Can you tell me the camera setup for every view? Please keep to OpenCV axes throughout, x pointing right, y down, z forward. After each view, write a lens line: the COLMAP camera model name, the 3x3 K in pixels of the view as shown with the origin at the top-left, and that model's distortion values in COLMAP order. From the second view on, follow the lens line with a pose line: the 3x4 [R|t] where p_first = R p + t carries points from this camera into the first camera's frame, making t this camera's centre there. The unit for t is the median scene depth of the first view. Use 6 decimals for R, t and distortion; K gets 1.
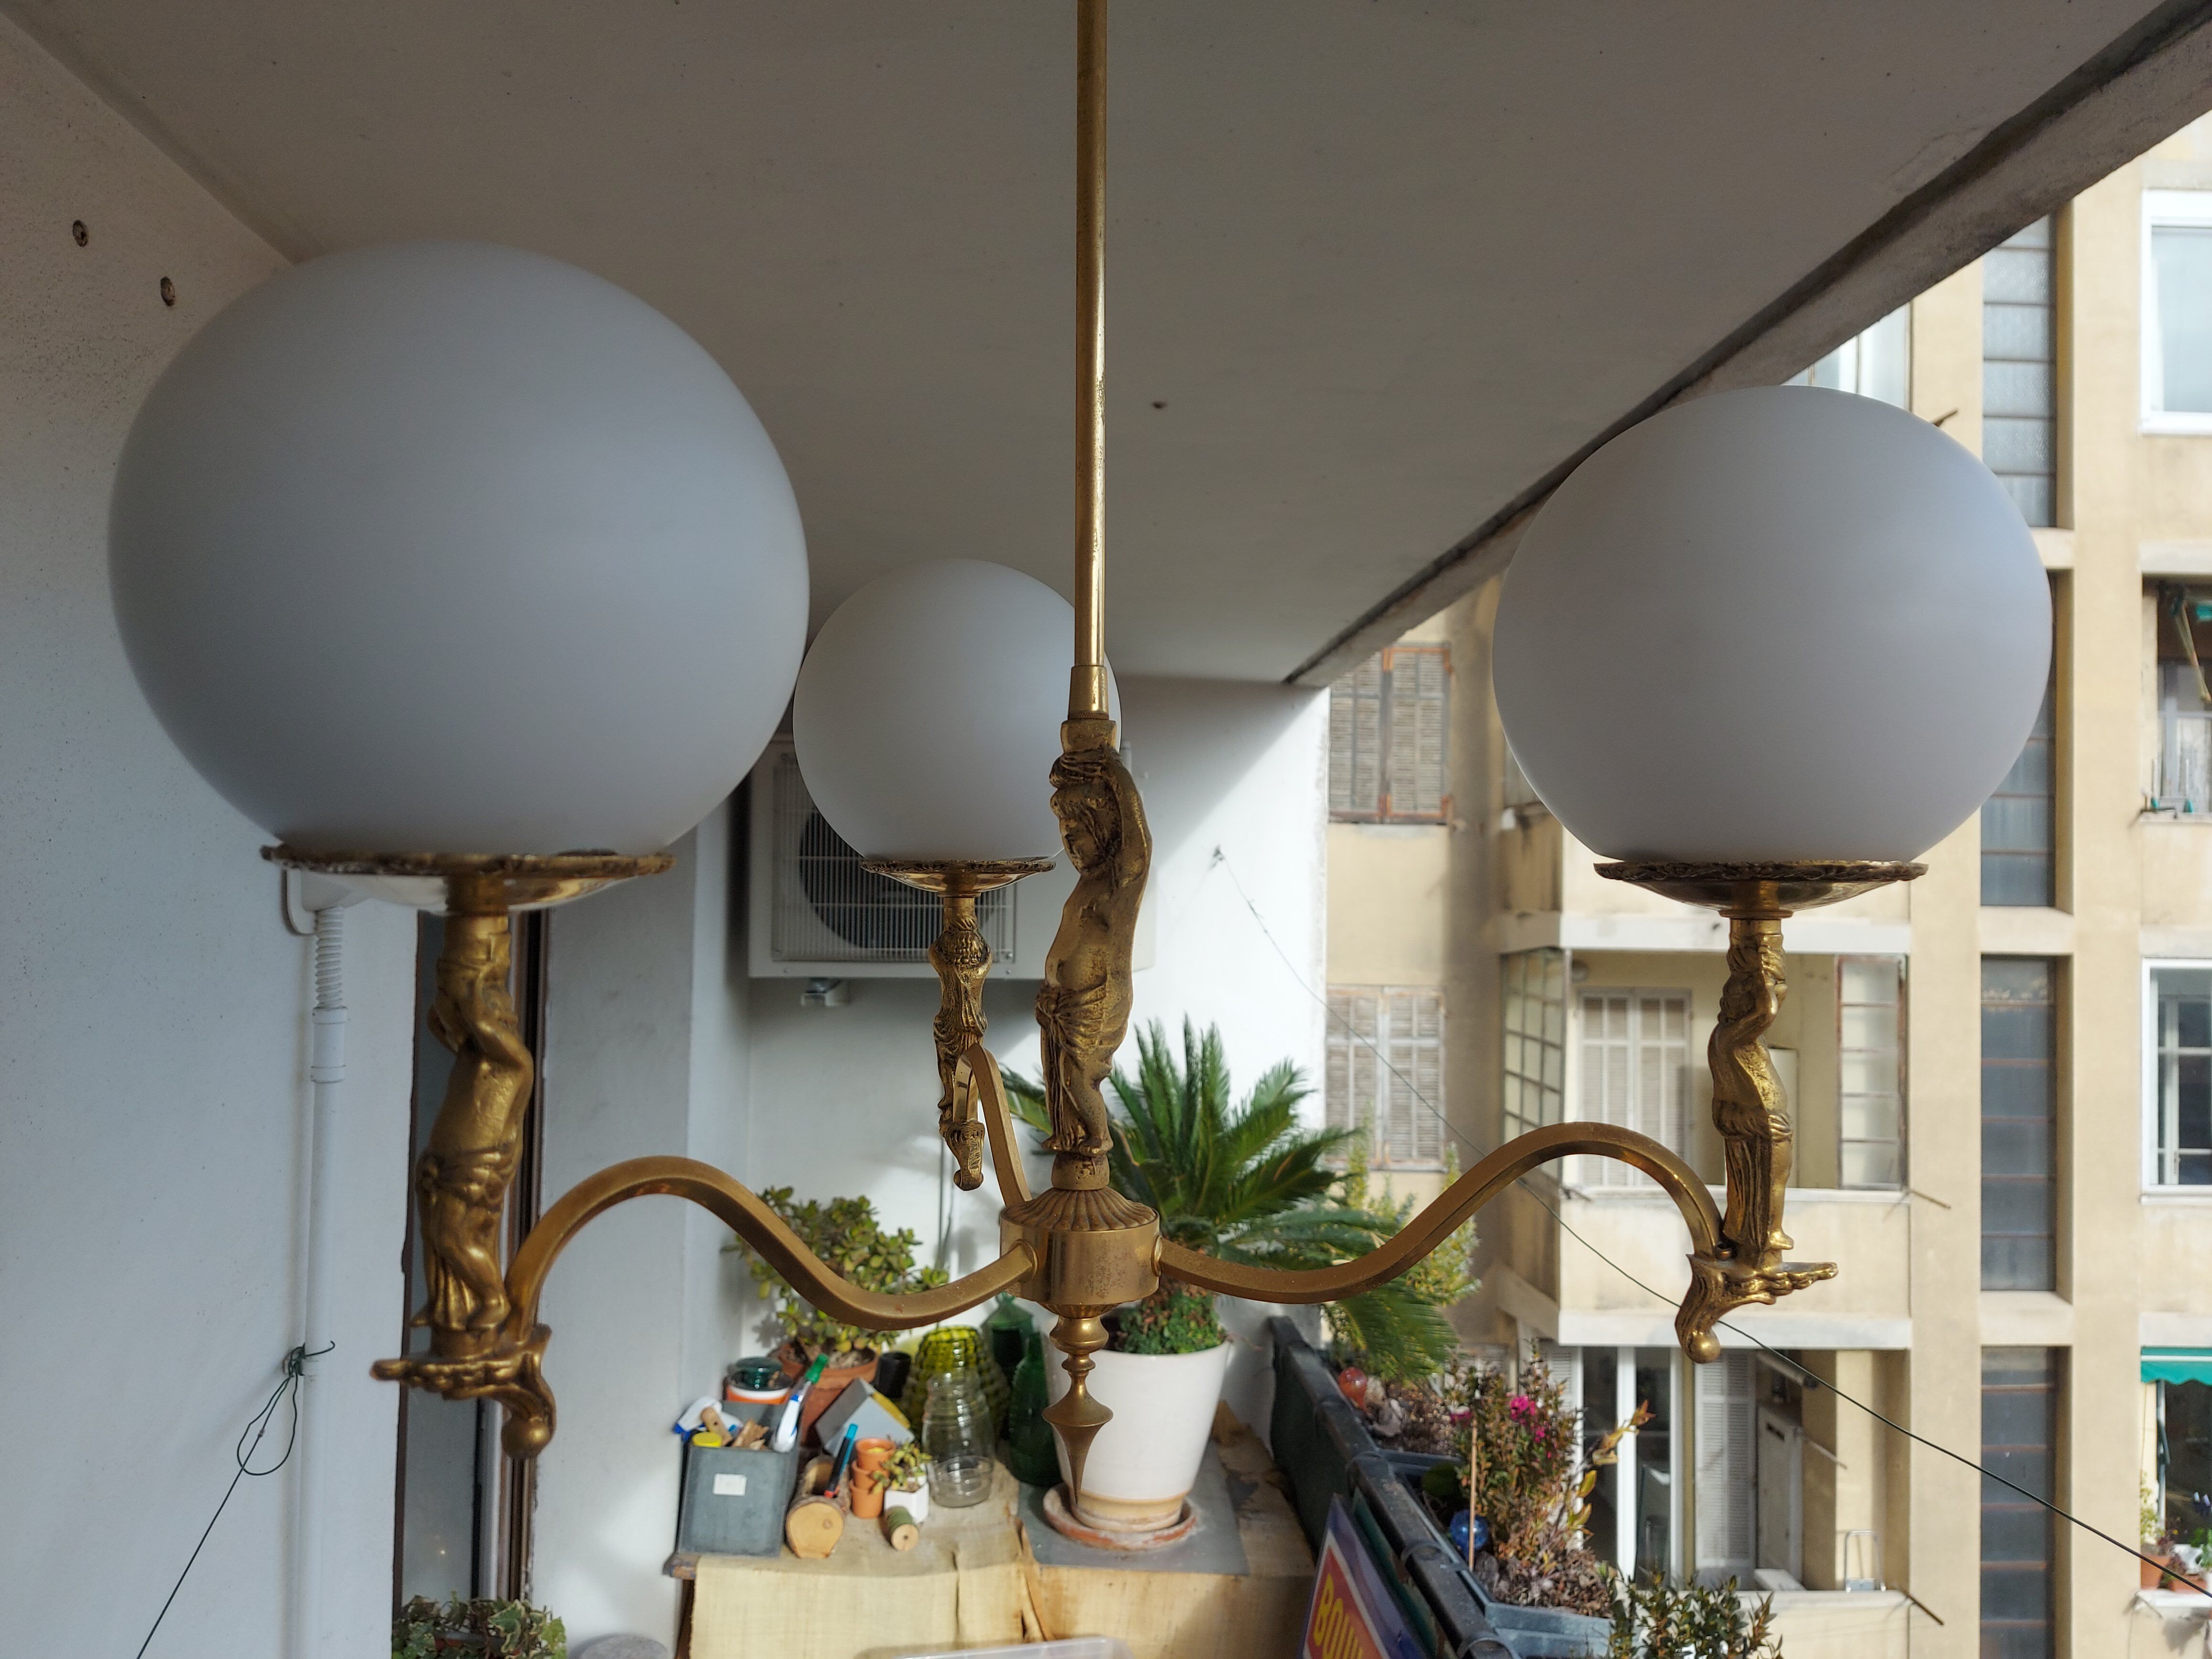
lens RADIAL K [[1605.8, 0, 1107.0], [0, 1605.8, 830.5], [0, 0, 1]] dist [0.088000, -0.108322]
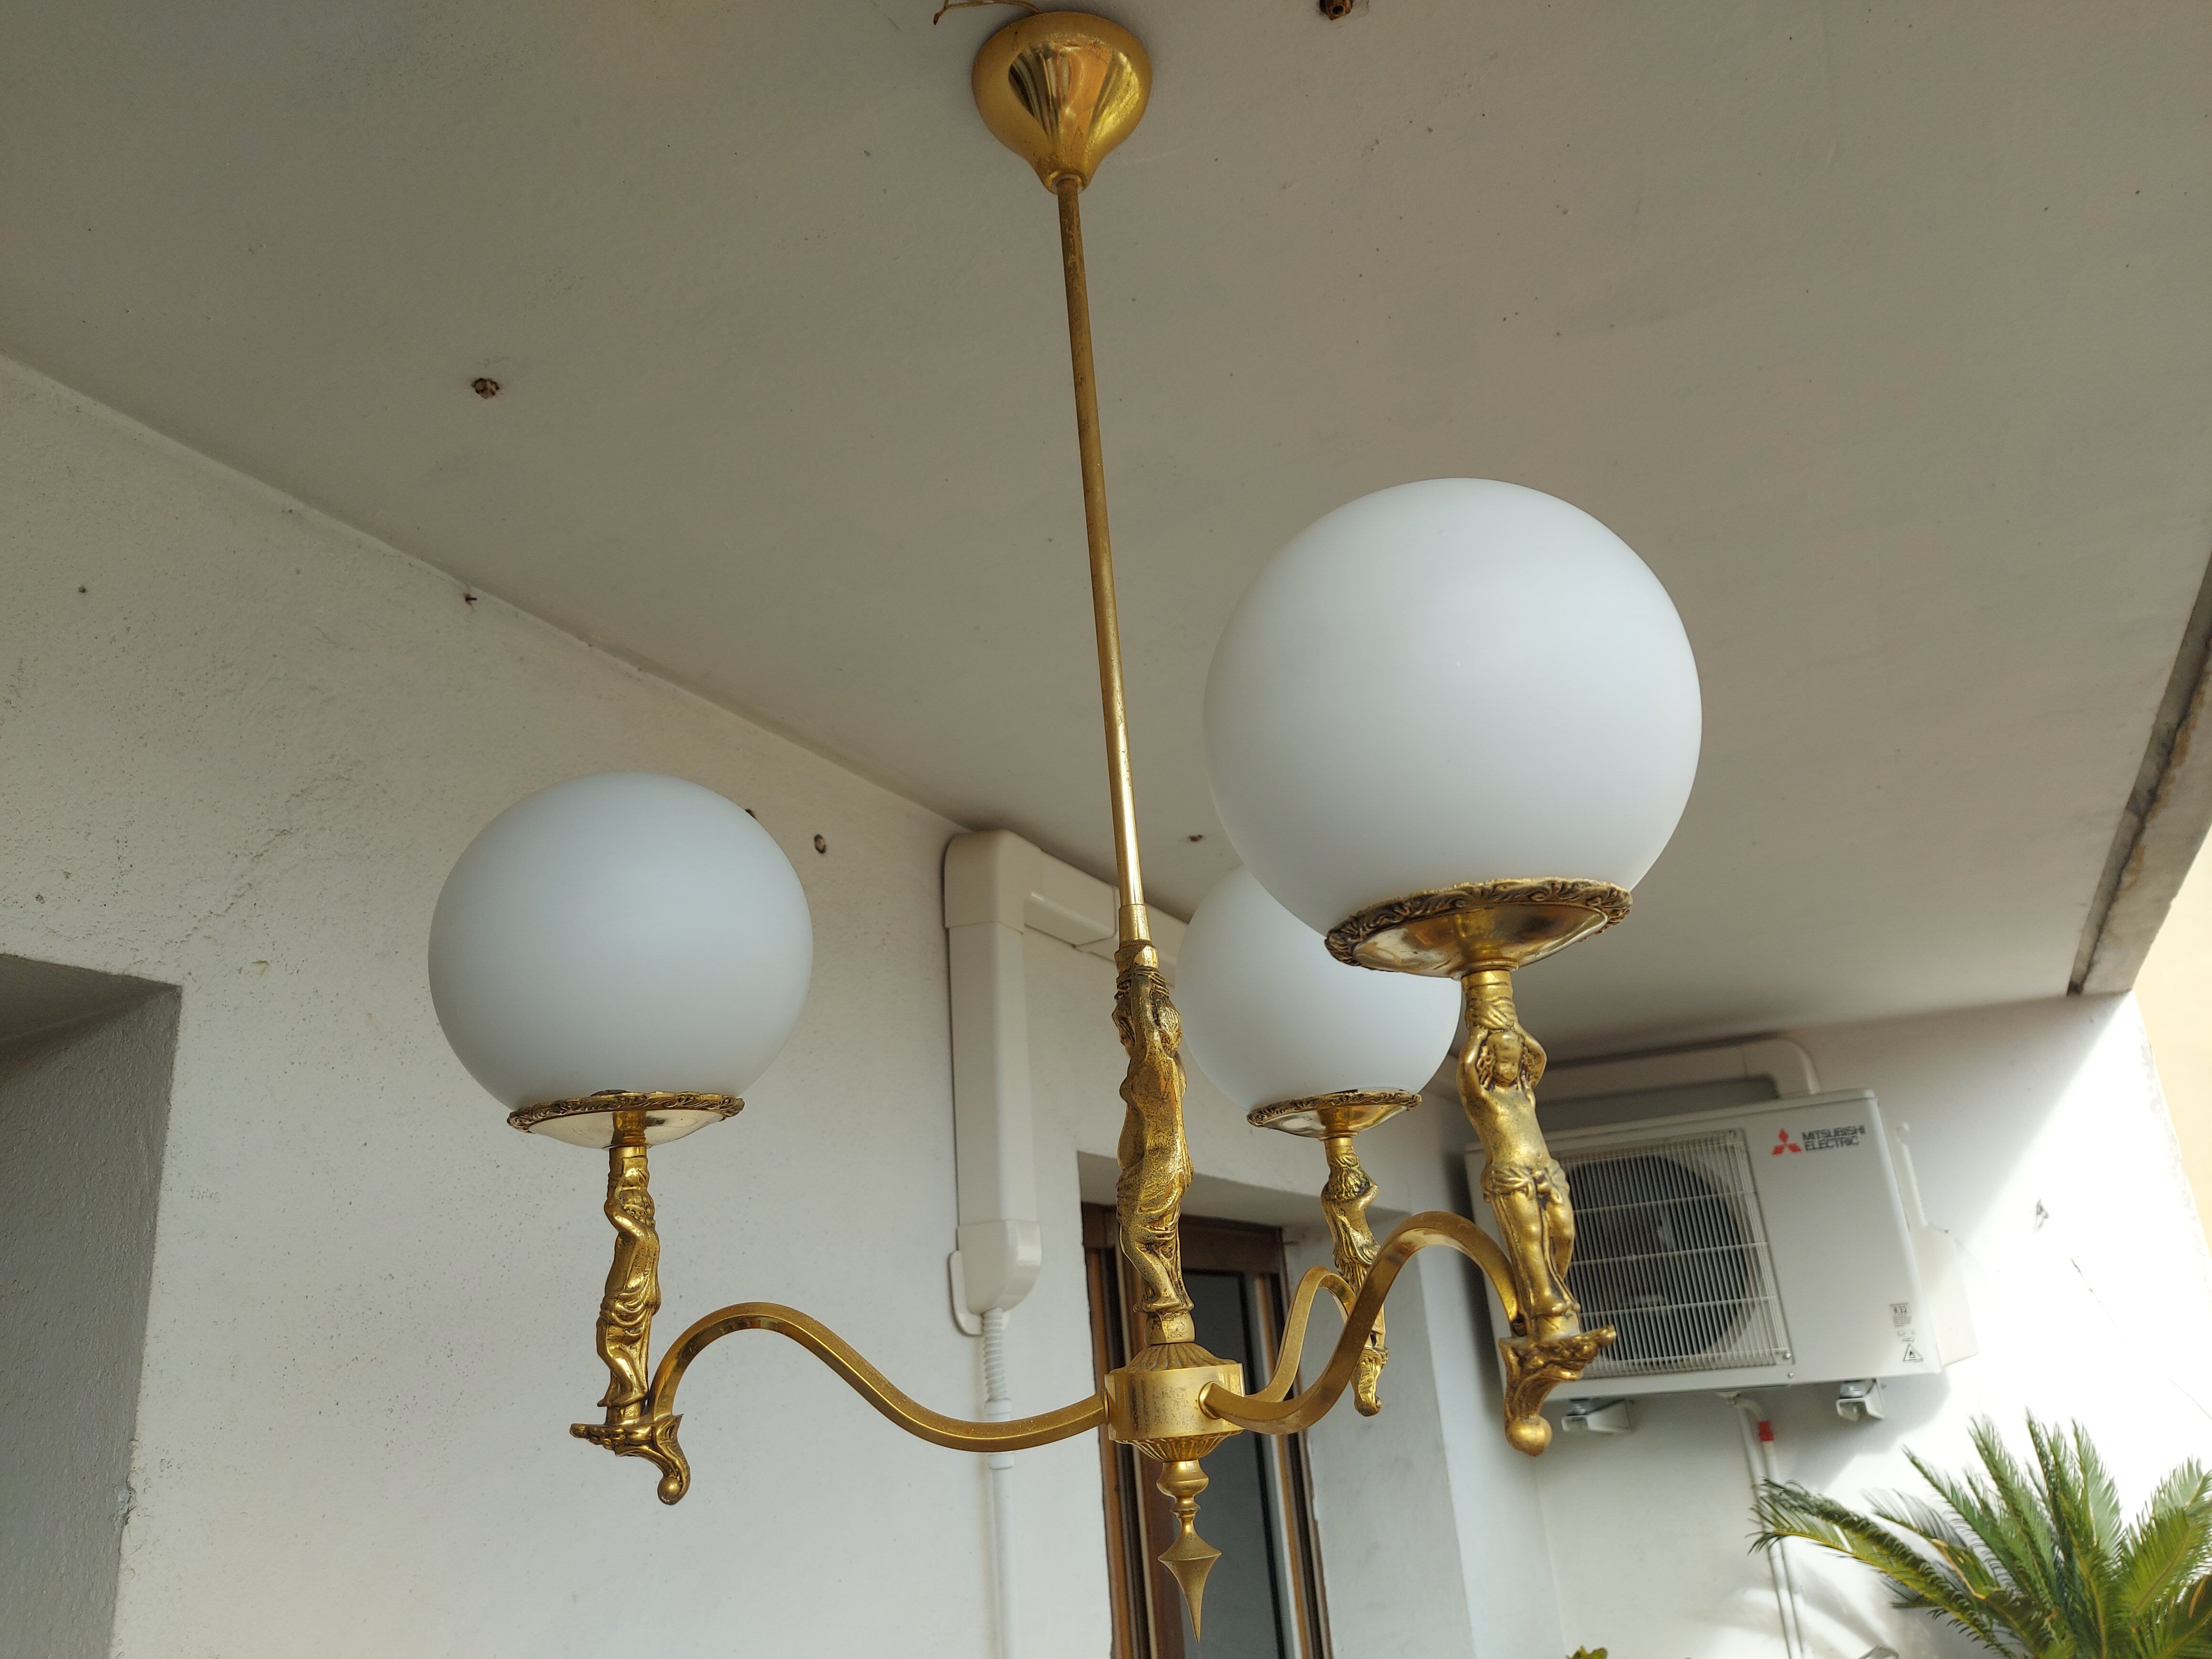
lens RADIAL K [[1633.6, 0, 1079.4], [0, 1633.6, 840.1], [0, 0, 1]] dist [0.092156, -0.110647]
pose [[0.855073, -0.239502, -0.459880, 0.083818], [0.107585, 0.949578, -0.294495, 0.032183], [0.507224, 0.202338, 0.837725, -0.016485]]
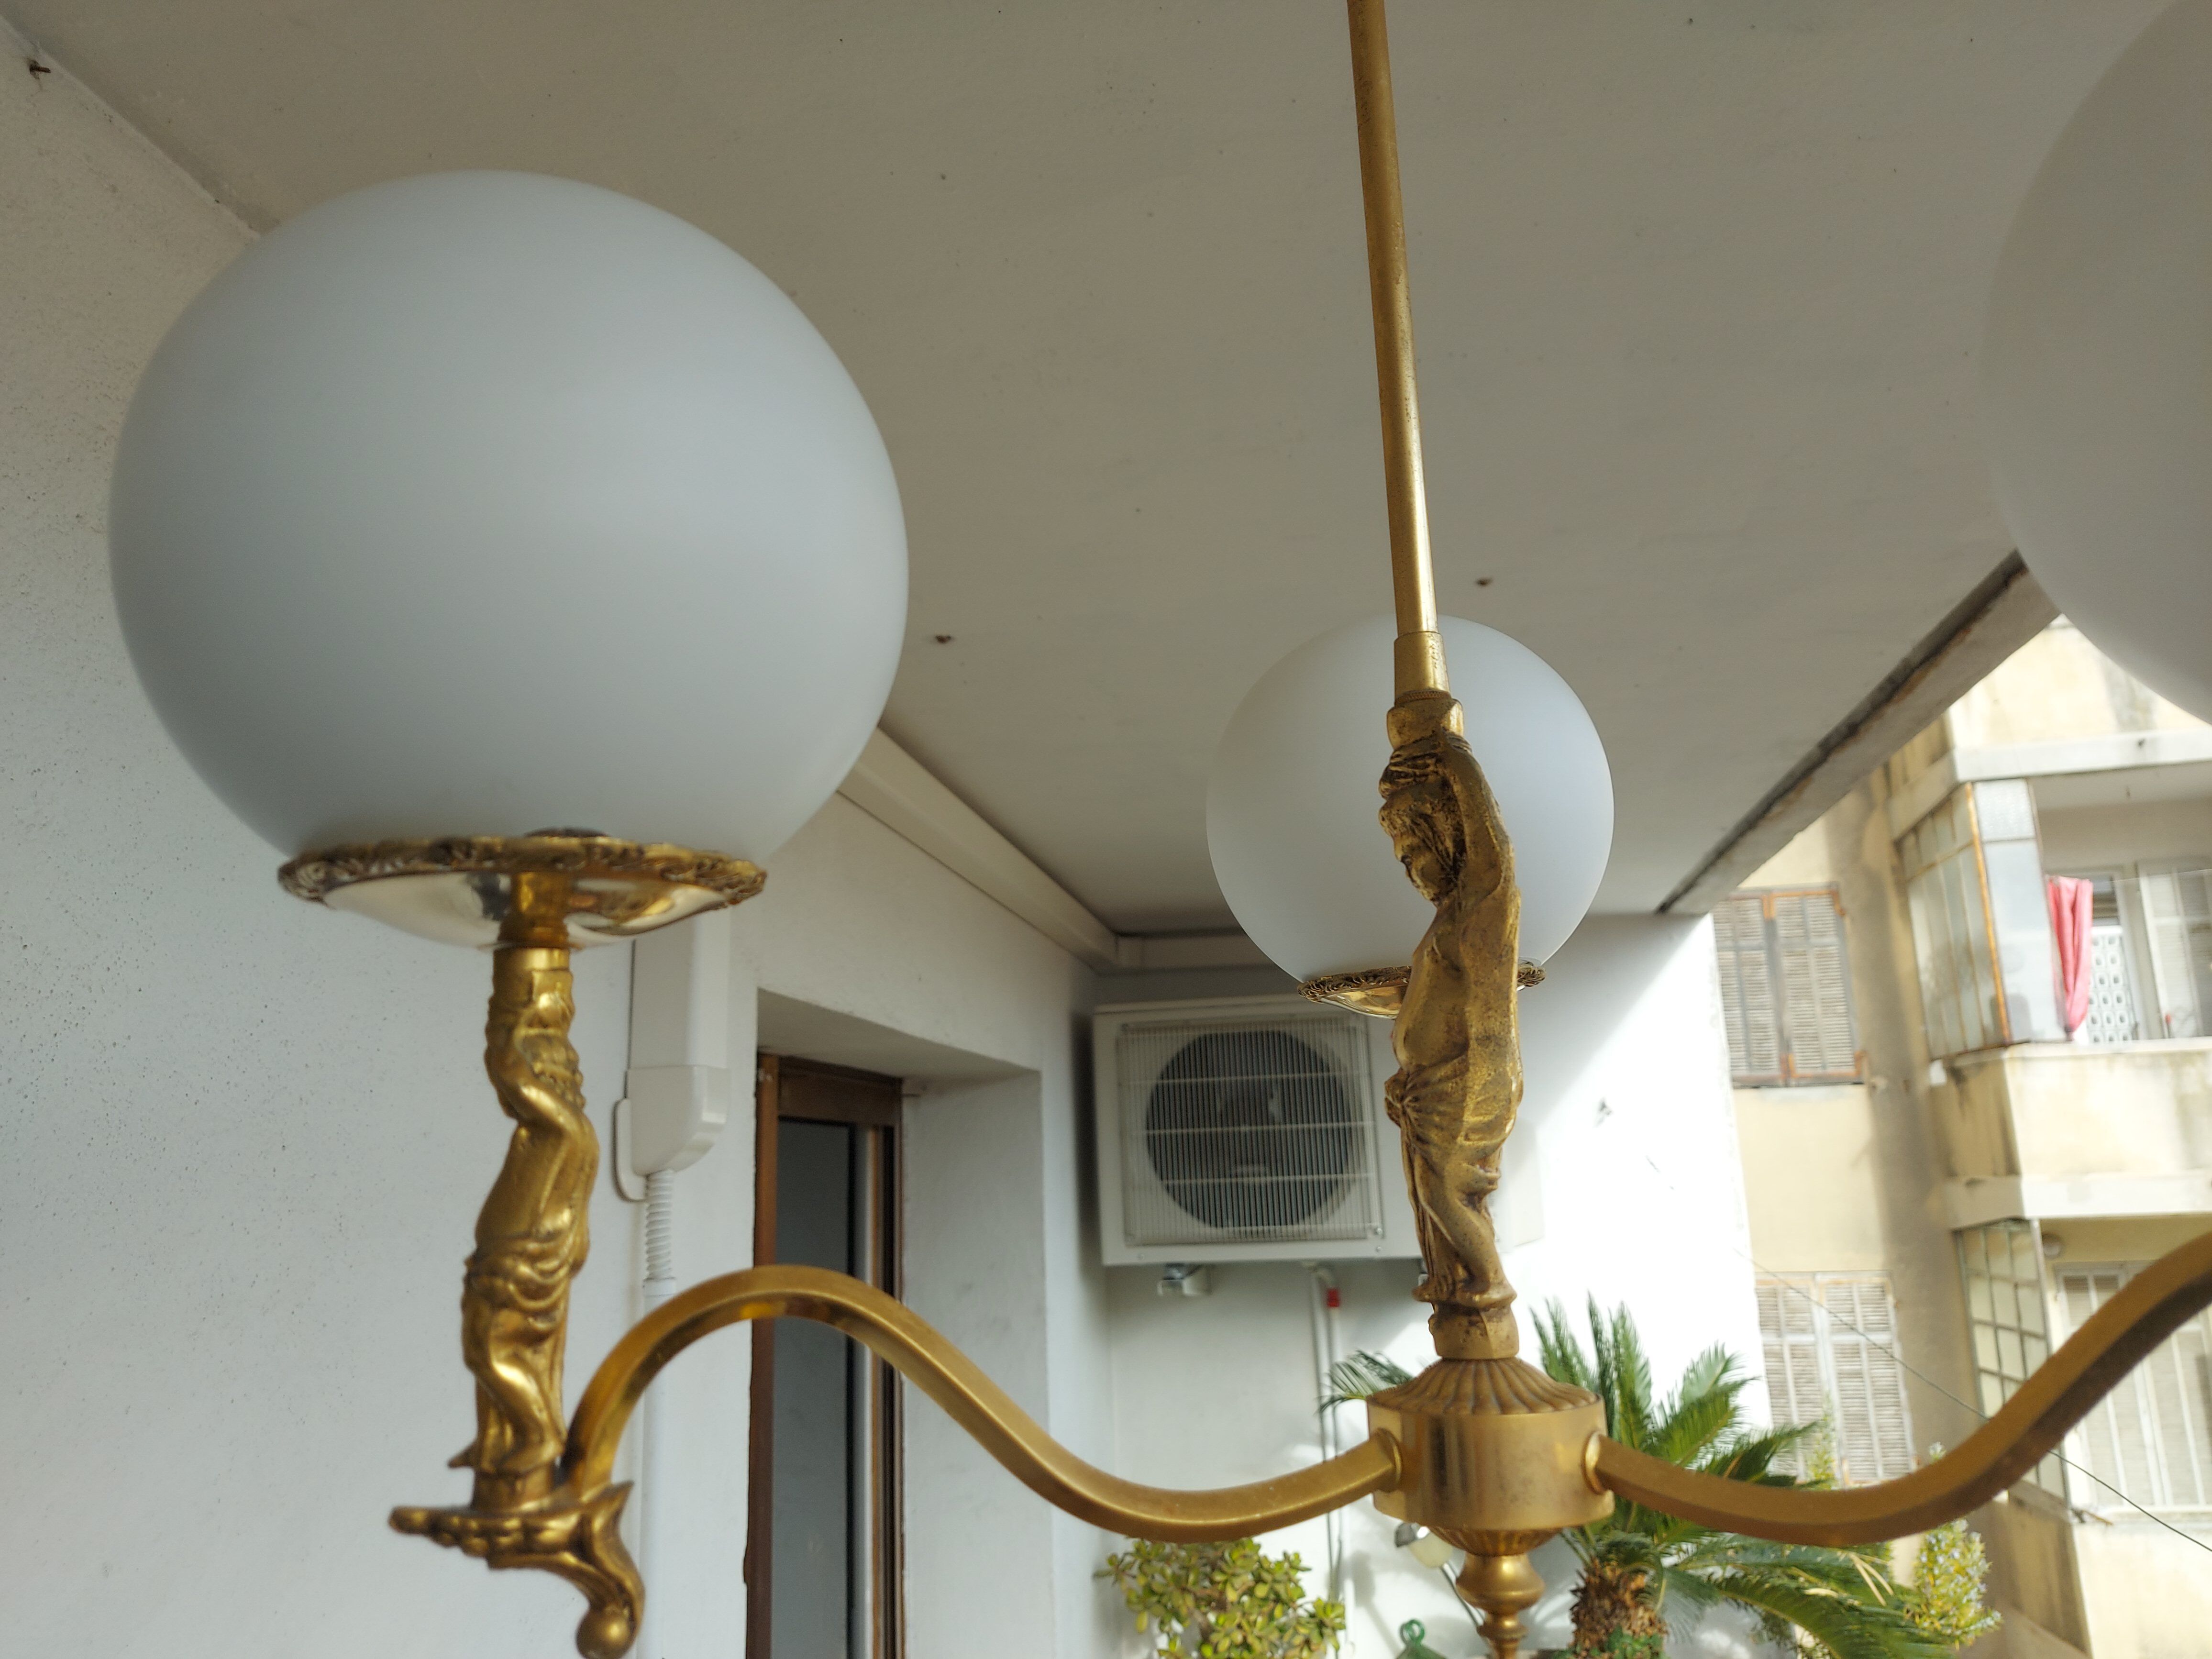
lens RADIAL K [[1616.4, 0, 1106.8], [0, 1616.4, 836.7], [0, 0, 1]] dist [0.065732, -0.073707]
pose [[0.974214, -0.095382, -0.204472, -0.000987], [0.057327, 0.981150, -0.184547, 0.017723], [0.218220, 0.168066, 0.961319, 0.037139]]
